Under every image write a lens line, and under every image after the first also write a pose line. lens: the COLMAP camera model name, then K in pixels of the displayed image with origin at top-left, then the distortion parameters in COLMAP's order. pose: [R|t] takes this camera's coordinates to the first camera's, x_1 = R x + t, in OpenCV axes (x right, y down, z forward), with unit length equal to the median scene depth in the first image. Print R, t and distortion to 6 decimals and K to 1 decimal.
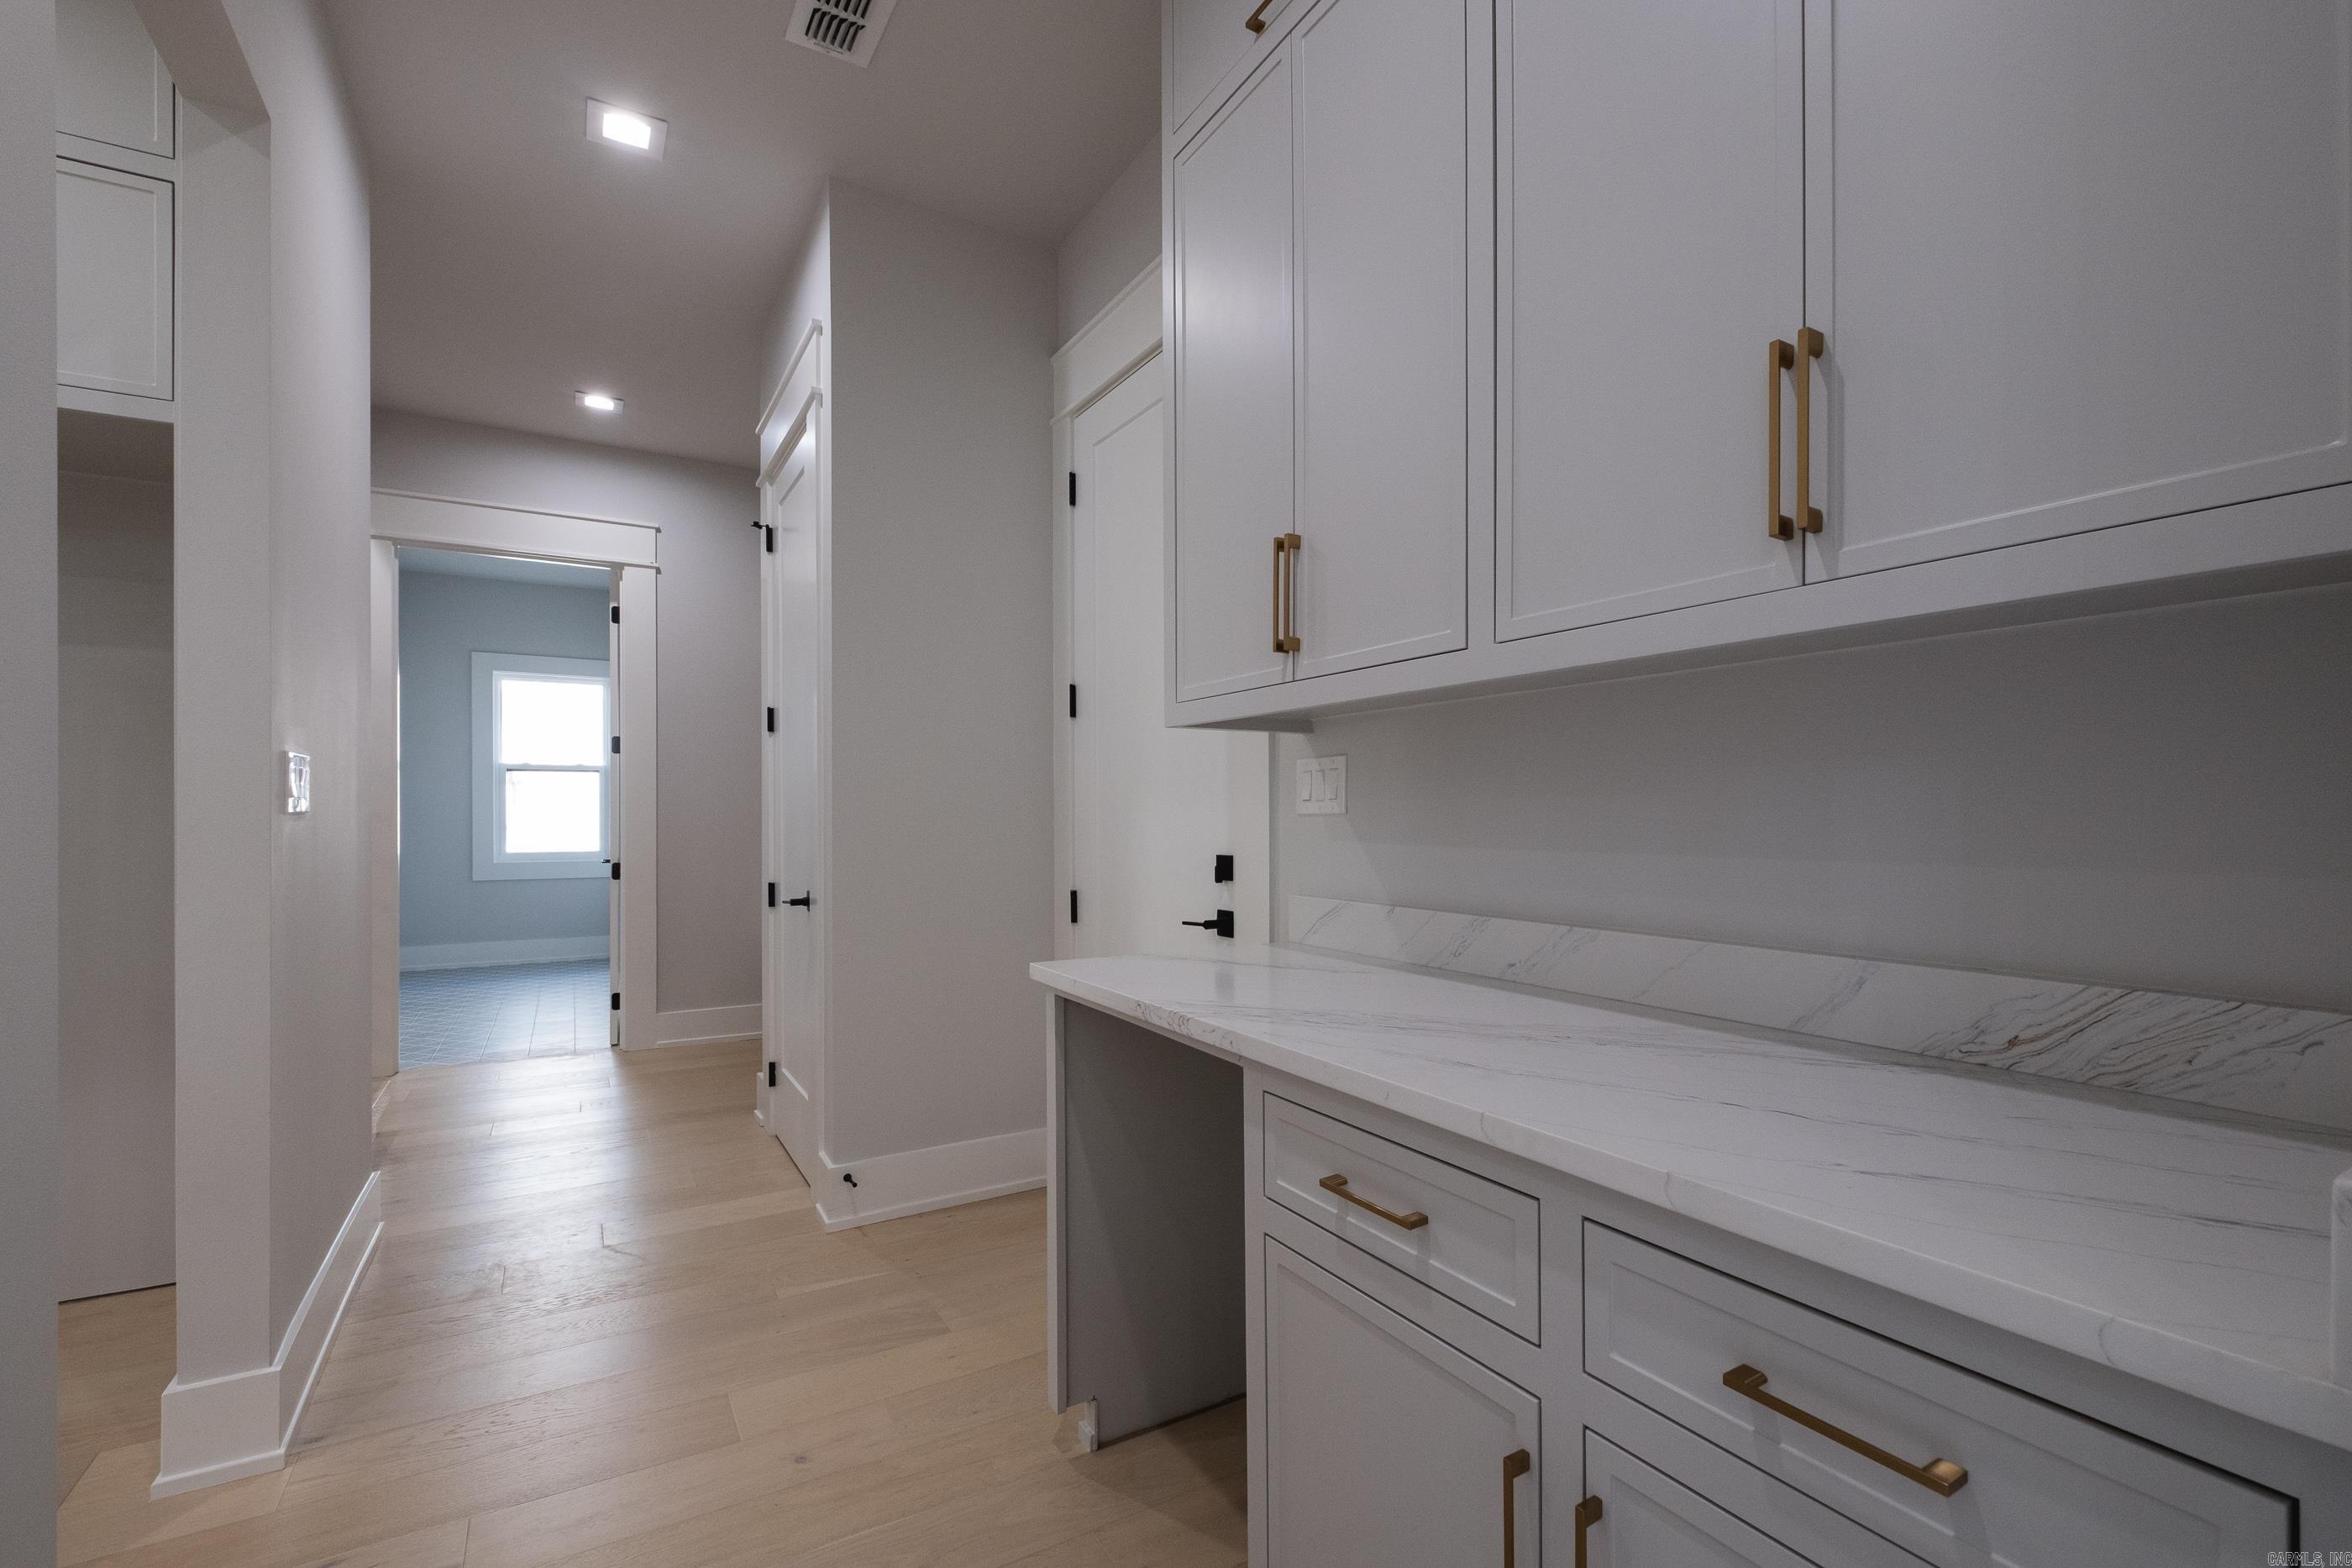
lens RADIAL K [[1012.0, 0, 1173.9], [0, 1012.0, 793.3], [0, 0, 1]] dist [0.011935, -0.007155]
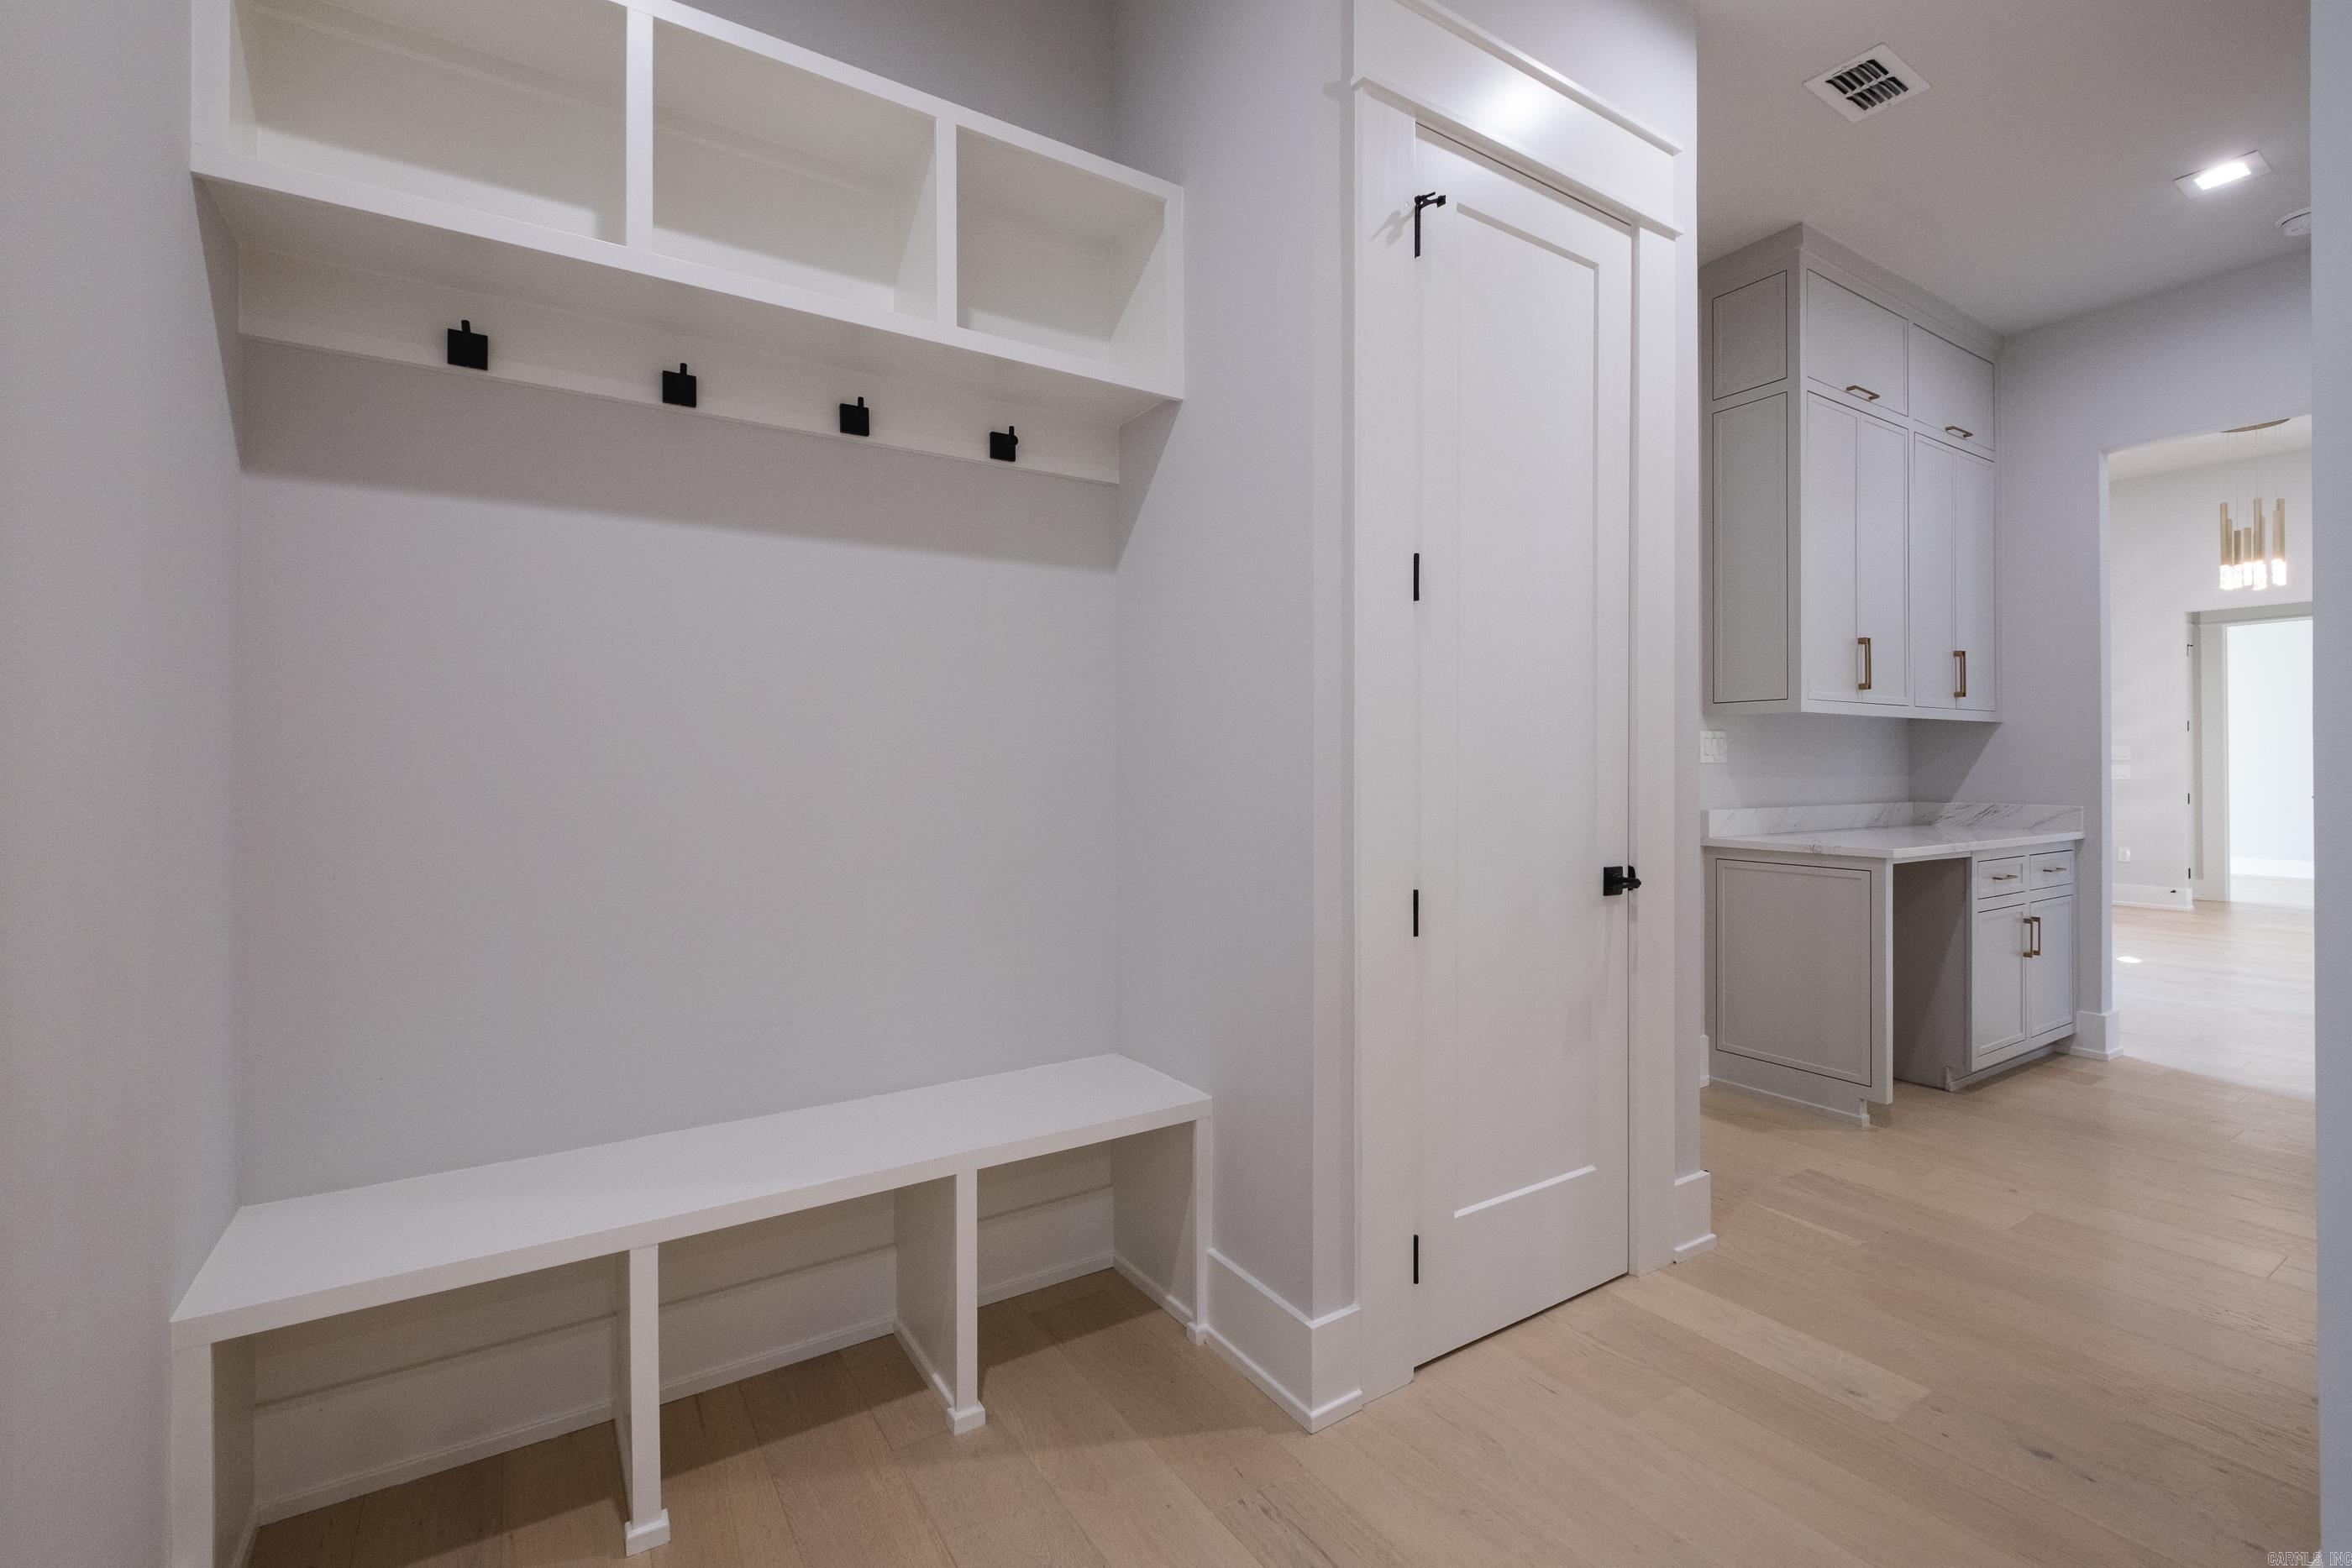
lens RADIAL K [[1012.0, 0, 1175.8], [0, 1012.0, 766.9], [0, 0, 1]] dist [0.011935, -0.007155]
pose [[-0.029264, -0.007590, 0.999543, -1.626182], [-0.009218, 0.999931, 0.007323, 0.024035], [-0.999529, -0.008999, -0.029332, 2.030301]]
